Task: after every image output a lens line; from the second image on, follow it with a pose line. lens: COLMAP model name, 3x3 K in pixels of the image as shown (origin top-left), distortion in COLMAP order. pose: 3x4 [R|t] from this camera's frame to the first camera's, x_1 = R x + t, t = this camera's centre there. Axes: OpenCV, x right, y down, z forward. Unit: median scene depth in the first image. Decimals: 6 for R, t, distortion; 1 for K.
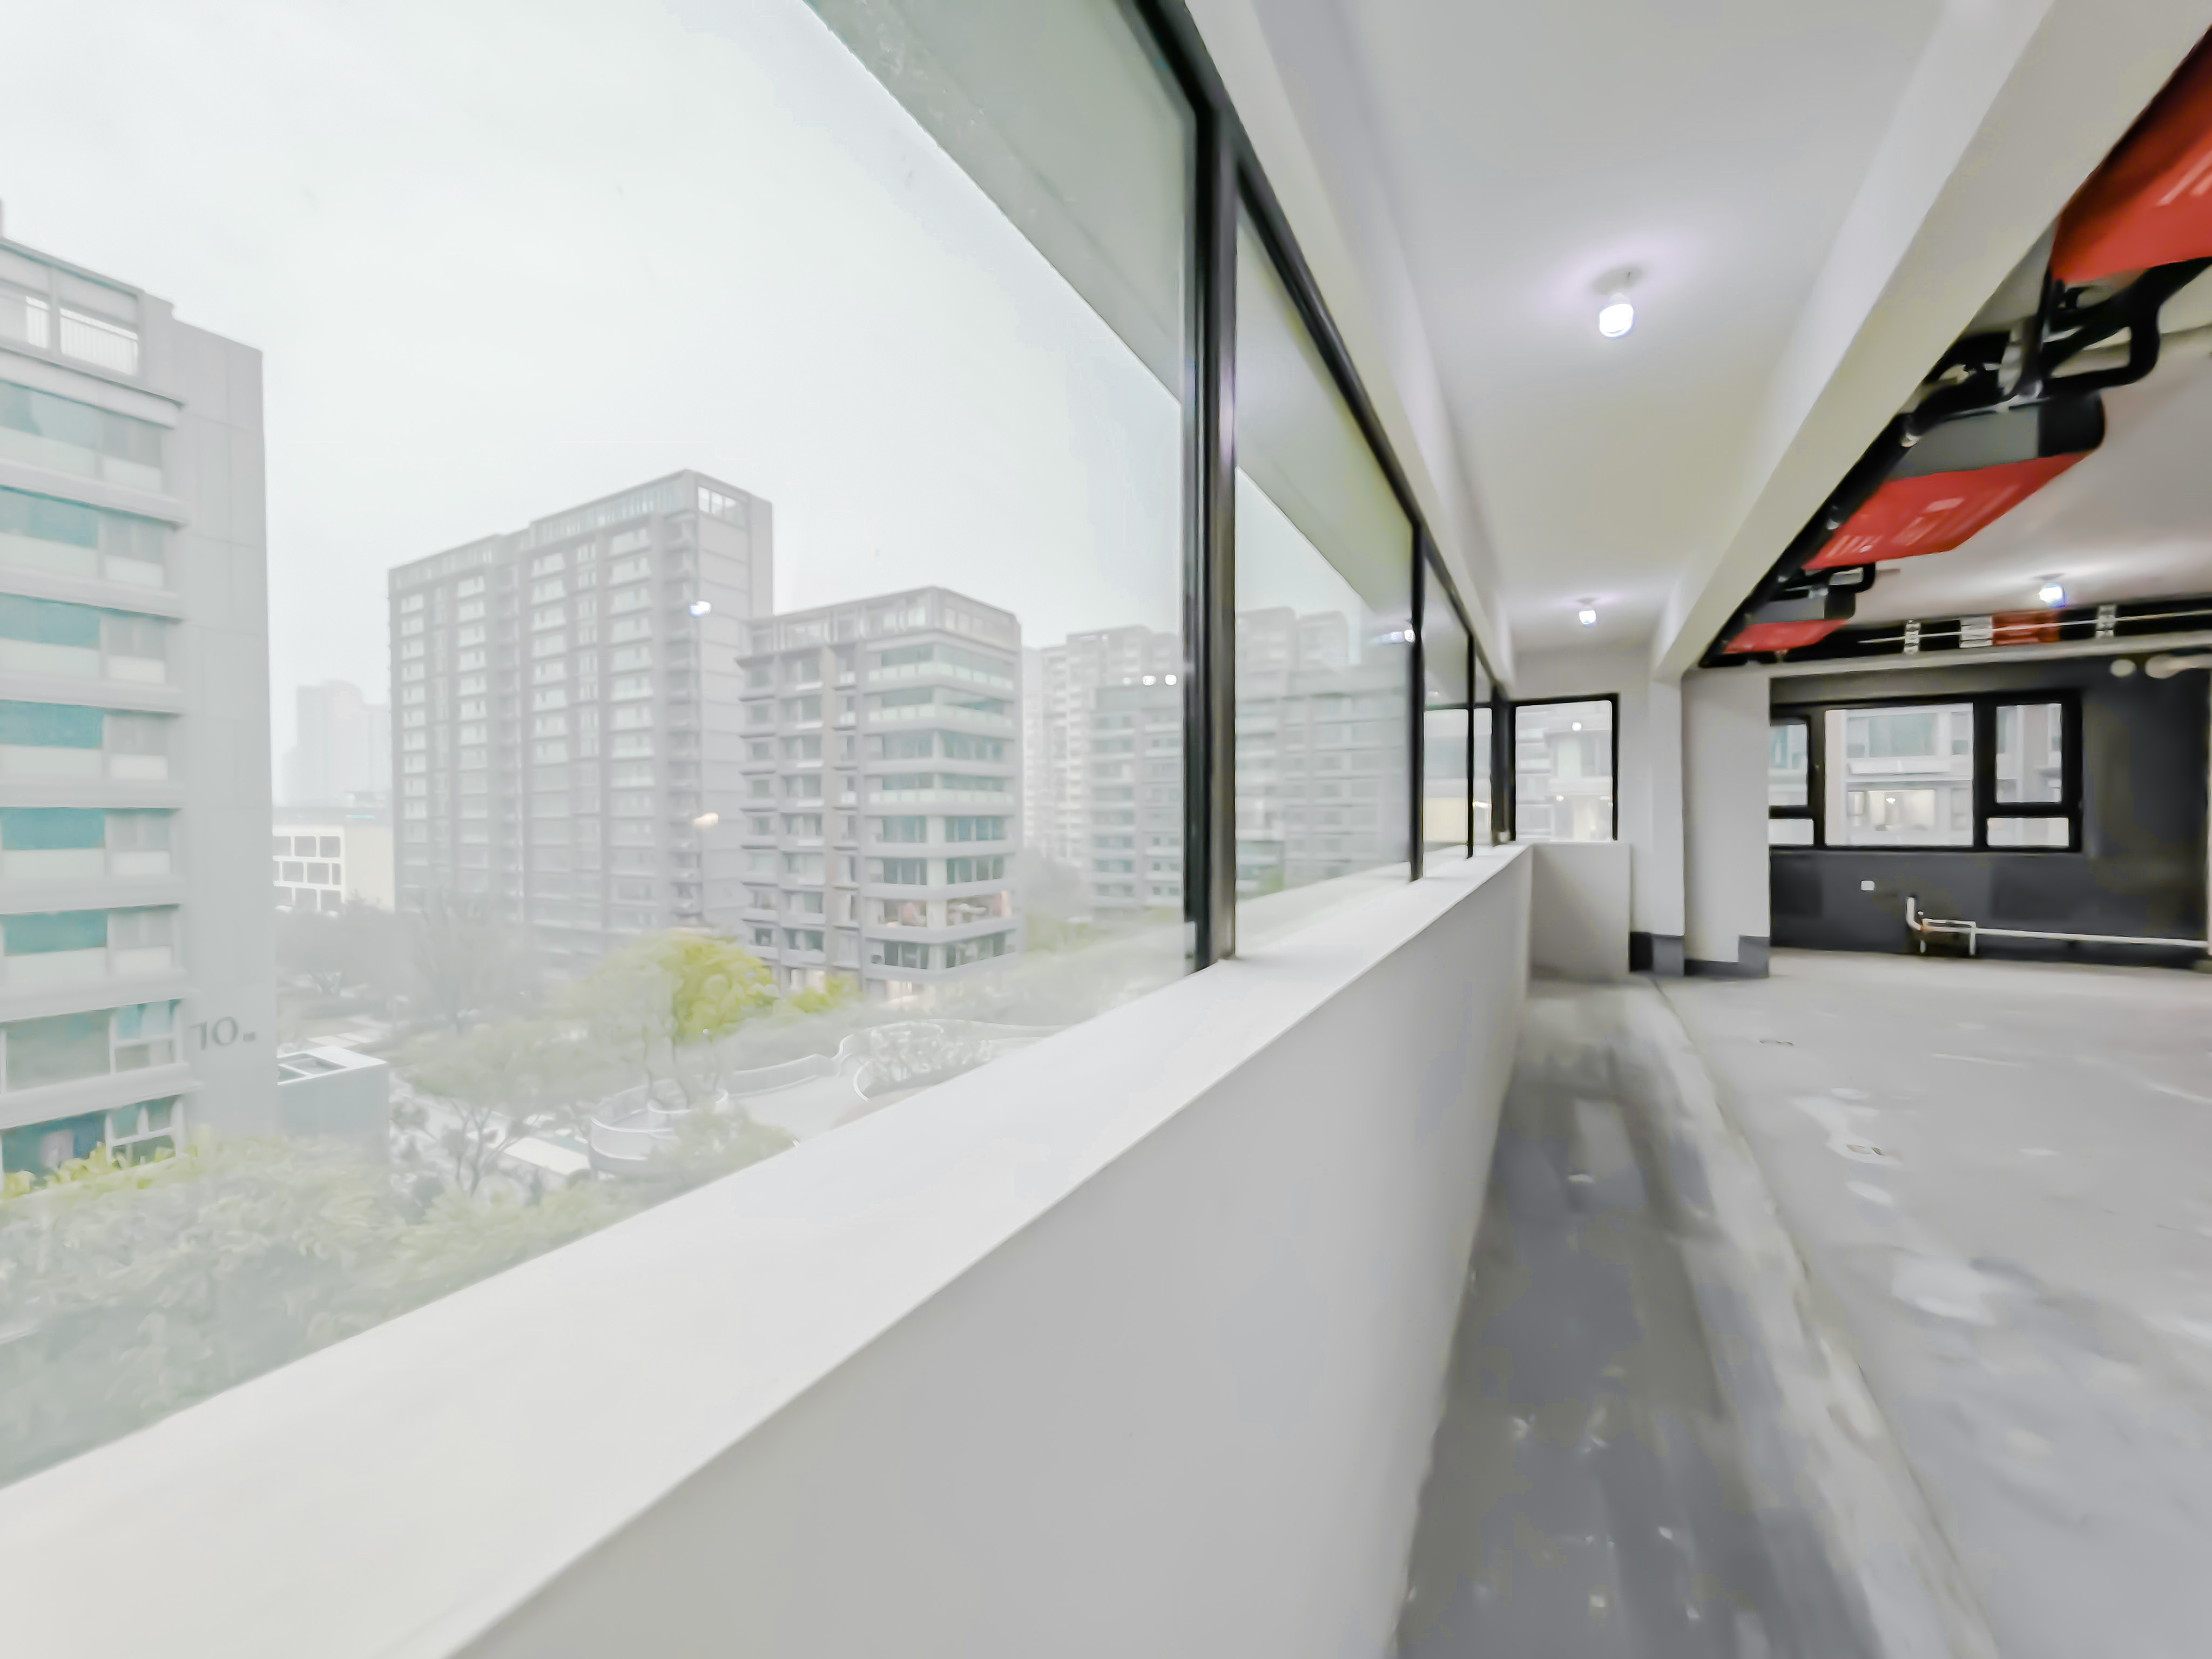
lens RADIAL K [[890.4, 0, 1106.0], [0, 890.4, 829.5], [0, 0, 1]] dist [-0.001544, -0.000205]
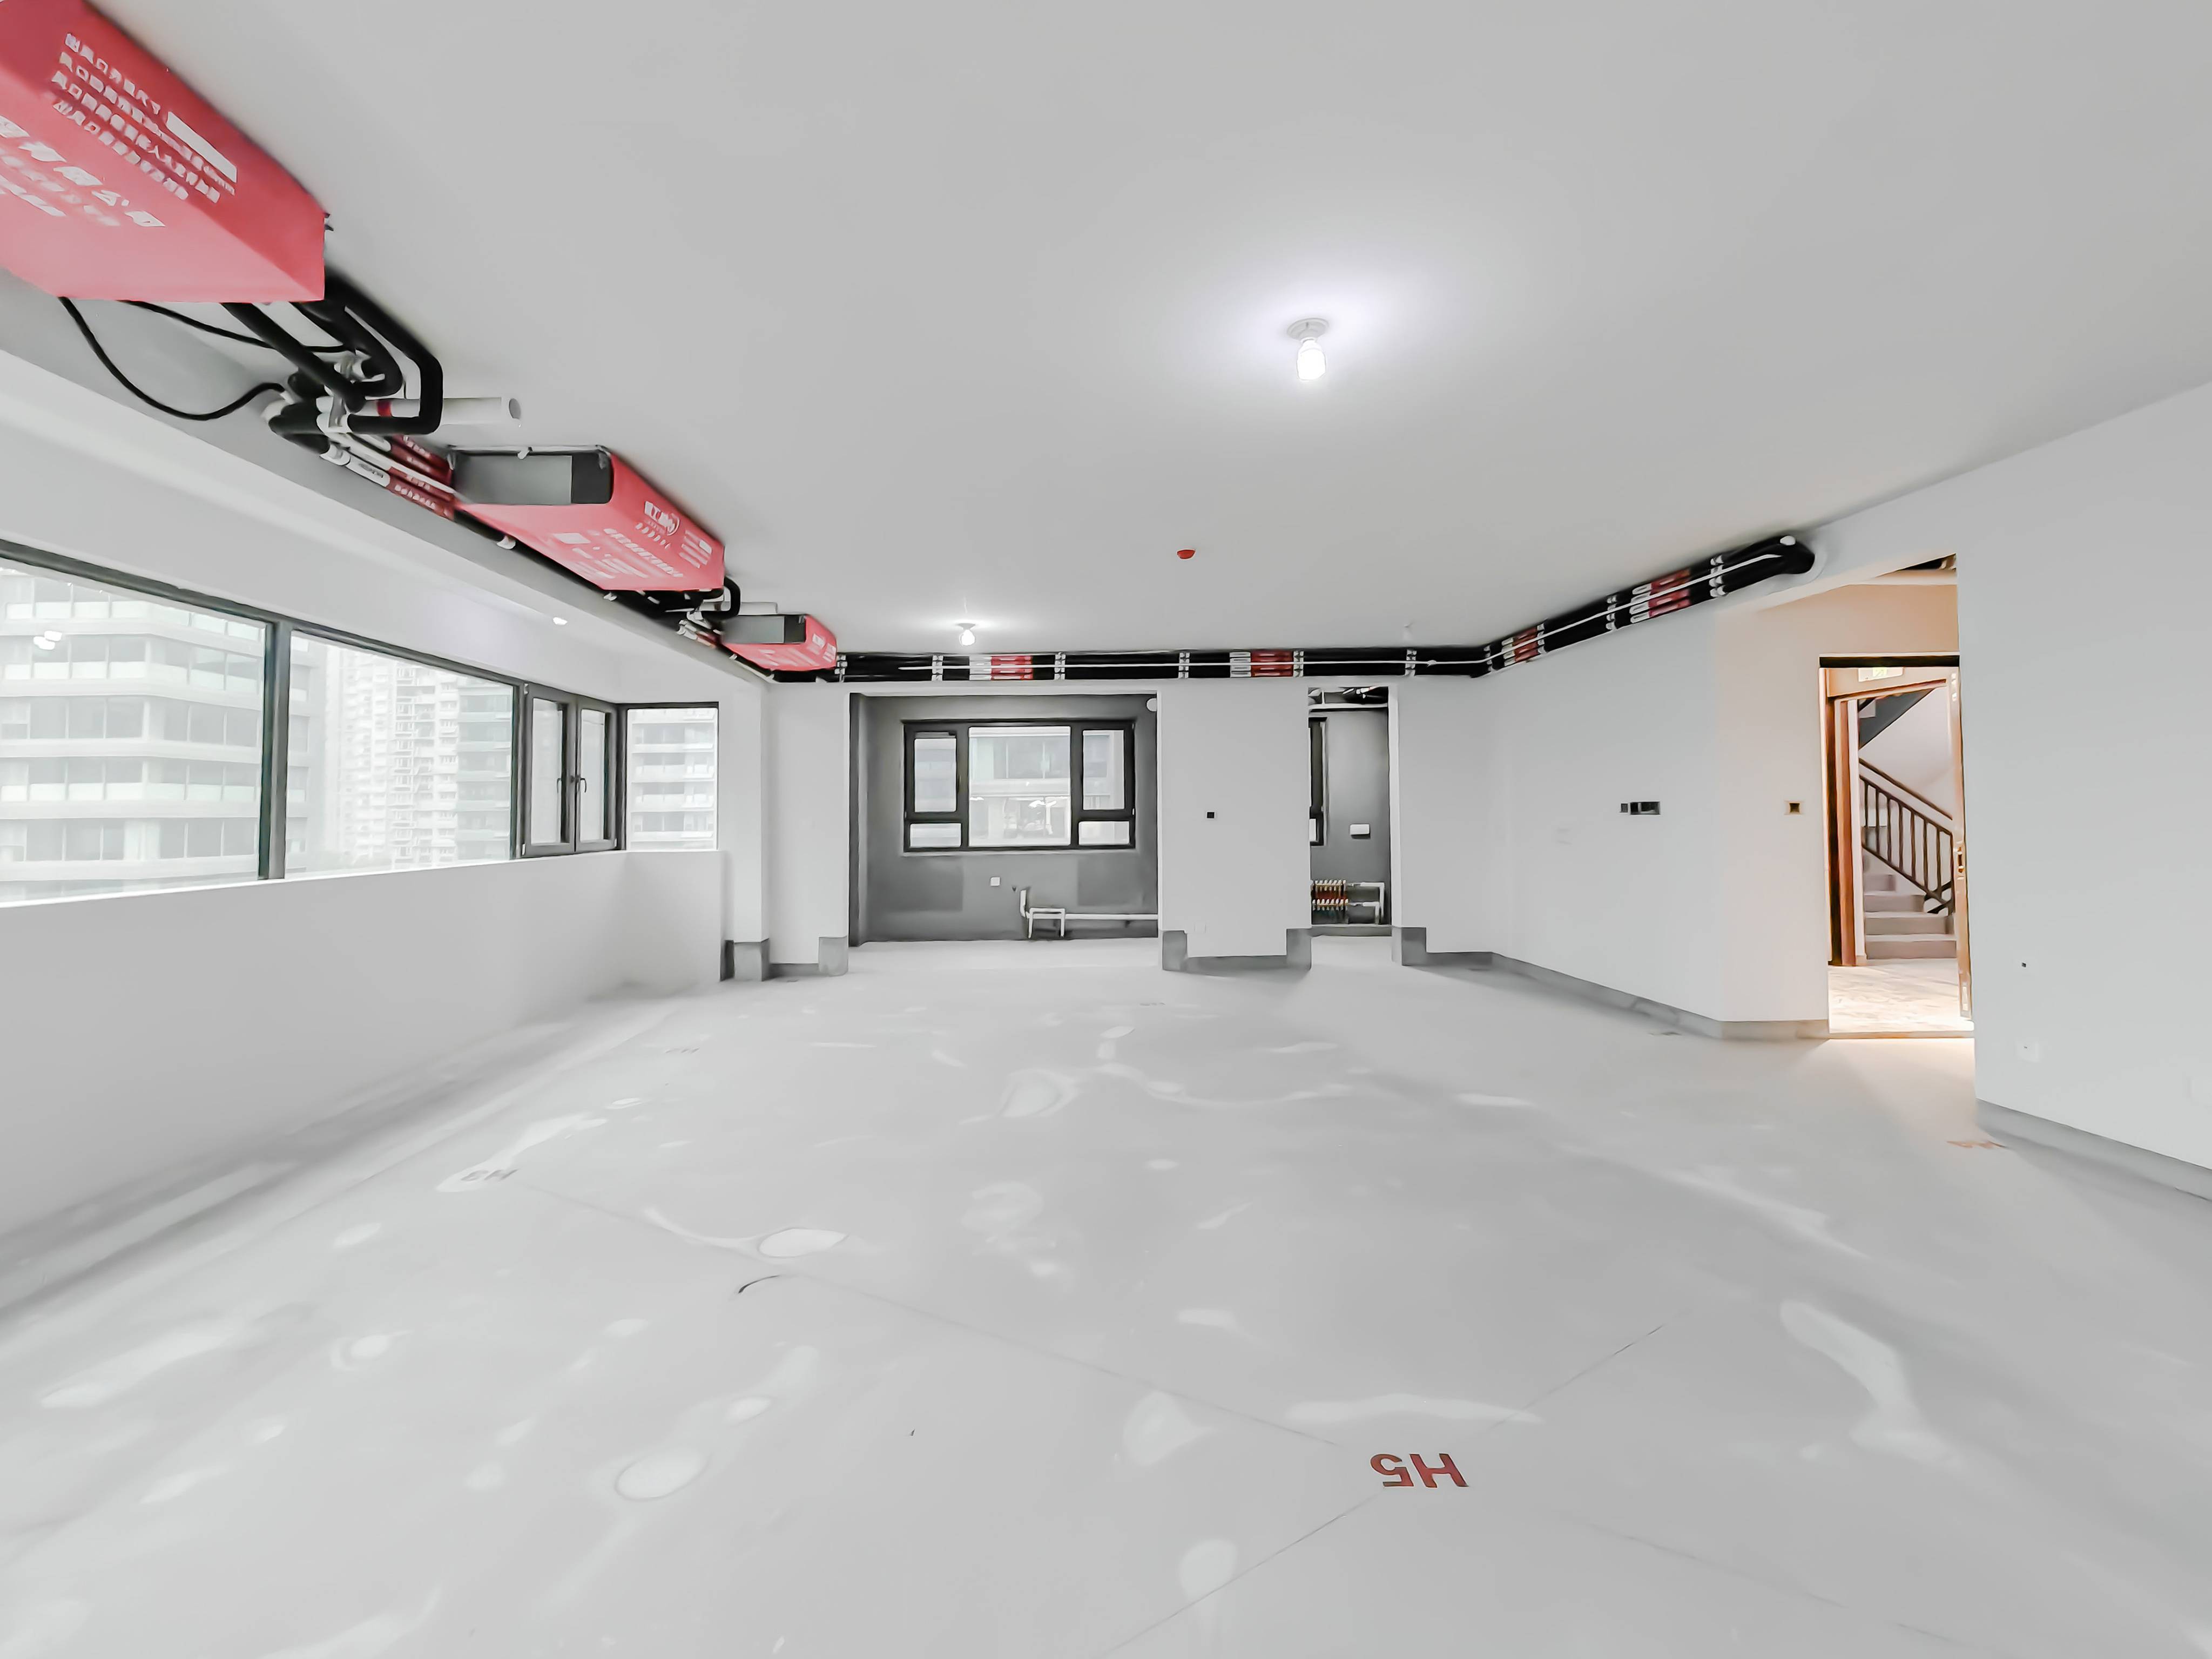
lens RADIAL K [[935.0, 0, 1069.8], [0, 935.0, 779.6], [0, 0, 1]] dist [0.001387, 0.000254]
pose [[0.855351, 0.016363, 0.517790, 0.326473], [0.011678, 0.998638, -0.050851, -0.005593], [-0.517917, 0.049542, 0.853995, -0.089749]]
